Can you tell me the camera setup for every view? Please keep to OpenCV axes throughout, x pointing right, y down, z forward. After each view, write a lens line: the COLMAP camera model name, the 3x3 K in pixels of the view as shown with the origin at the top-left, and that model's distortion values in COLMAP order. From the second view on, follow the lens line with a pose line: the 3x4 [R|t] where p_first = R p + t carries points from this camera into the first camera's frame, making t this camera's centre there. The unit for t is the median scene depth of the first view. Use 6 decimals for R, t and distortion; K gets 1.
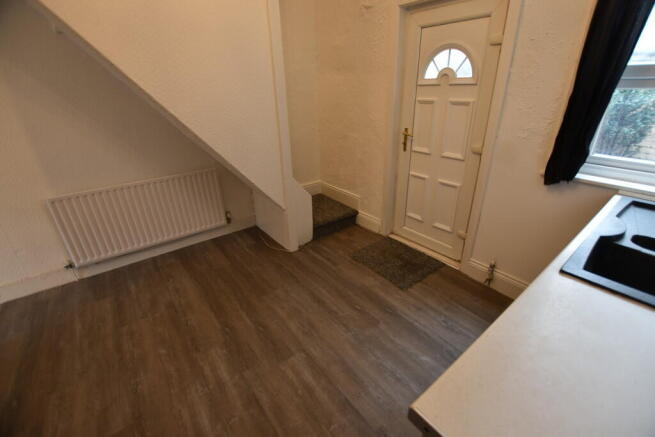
lens RADIAL K [[291.2, 0, 332.4], [0, 291.2, 216.8], [0, 0, 1]] dist [-0.024174, -0.000053]
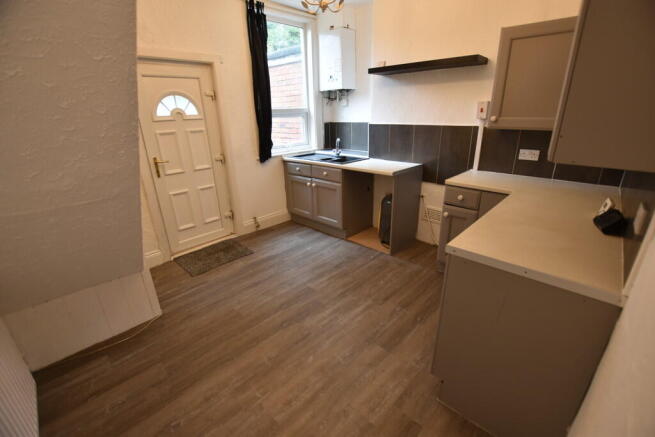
lens RADIAL K [[291.2, 0, 332.4], [0, 291.2, 216.8], [0, 0, 1]] dist [-0.024174, -0.000053]
pose [[-0.138851, -0.313044, 0.939534, -1.163038], [0.435377, 0.832825, 0.341833, -0.232379], [-0.889476, 0.456516, 0.020654, 0.548151]]
